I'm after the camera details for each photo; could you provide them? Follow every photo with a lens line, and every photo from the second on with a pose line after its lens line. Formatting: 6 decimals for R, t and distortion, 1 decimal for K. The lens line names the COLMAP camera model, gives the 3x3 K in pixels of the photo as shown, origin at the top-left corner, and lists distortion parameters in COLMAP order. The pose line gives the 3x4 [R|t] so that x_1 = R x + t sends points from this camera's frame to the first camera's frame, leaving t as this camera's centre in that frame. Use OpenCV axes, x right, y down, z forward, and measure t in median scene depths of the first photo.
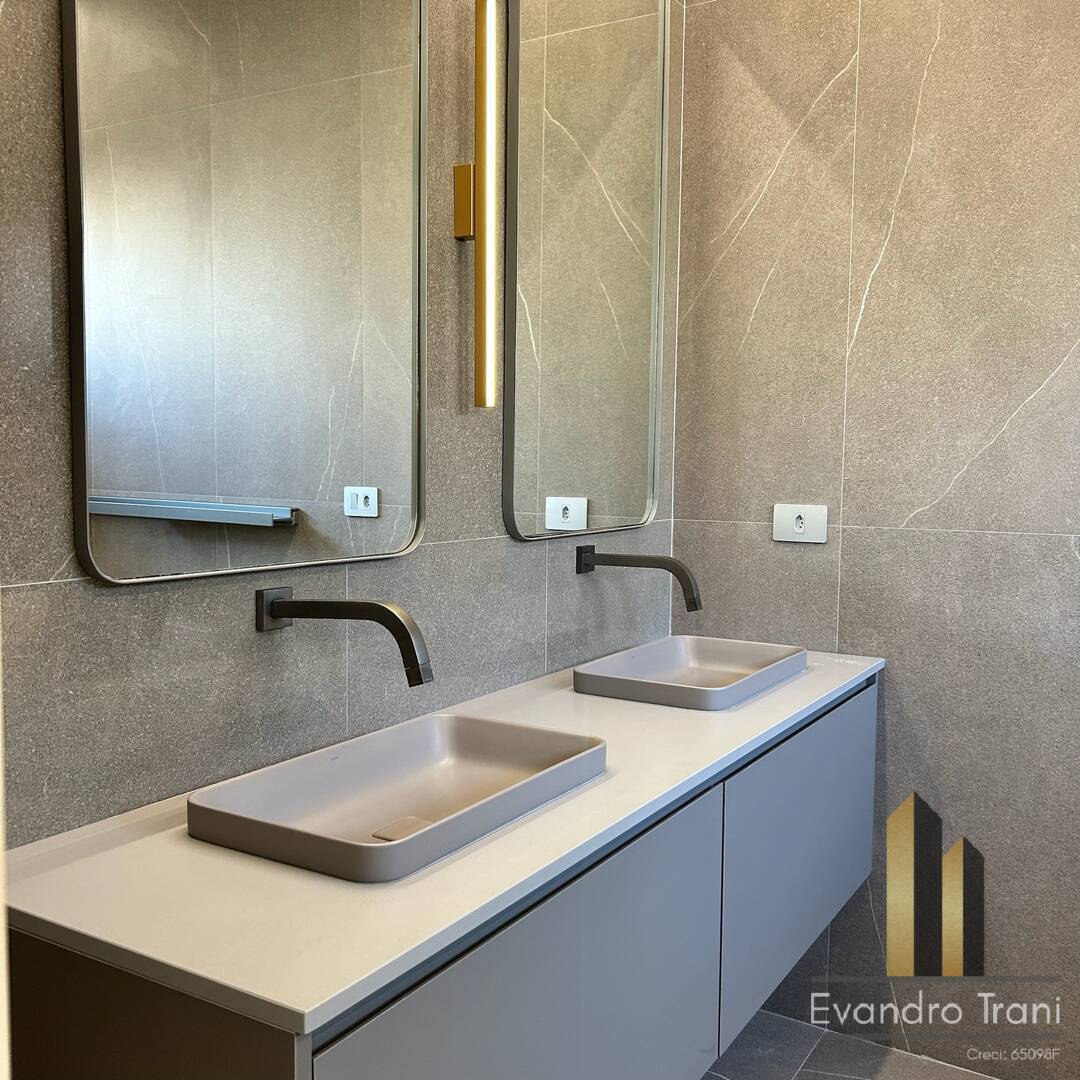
lens RADIAL K [[1085.1, 0, 534.0], [0, 1085.1, 539.9], [0, 0, 1]] dist [0.111736, 0.000000]
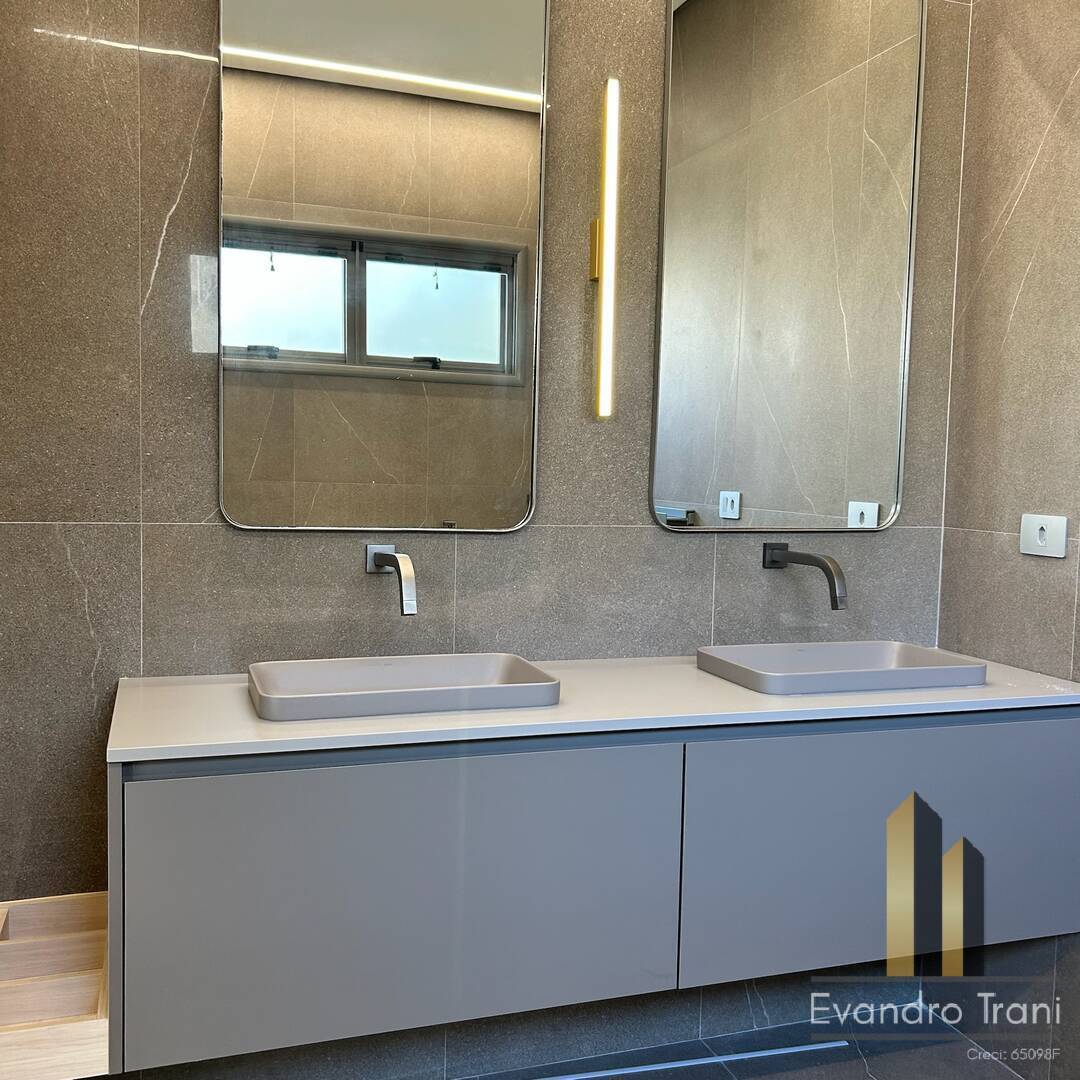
lens RADIAL K [[1085.1, 0, 539.8], [0, 1085.1, 539.7], [0, 0, 1]] dist [0.111736, 0.000000]
pose [[0.783684, 0.050514, -0.619103, 0.484595], [-0.062406, 0.998048, 0.002438, 0.012640], [0.618017, 0.036725, 0.785306, 0.002812]]
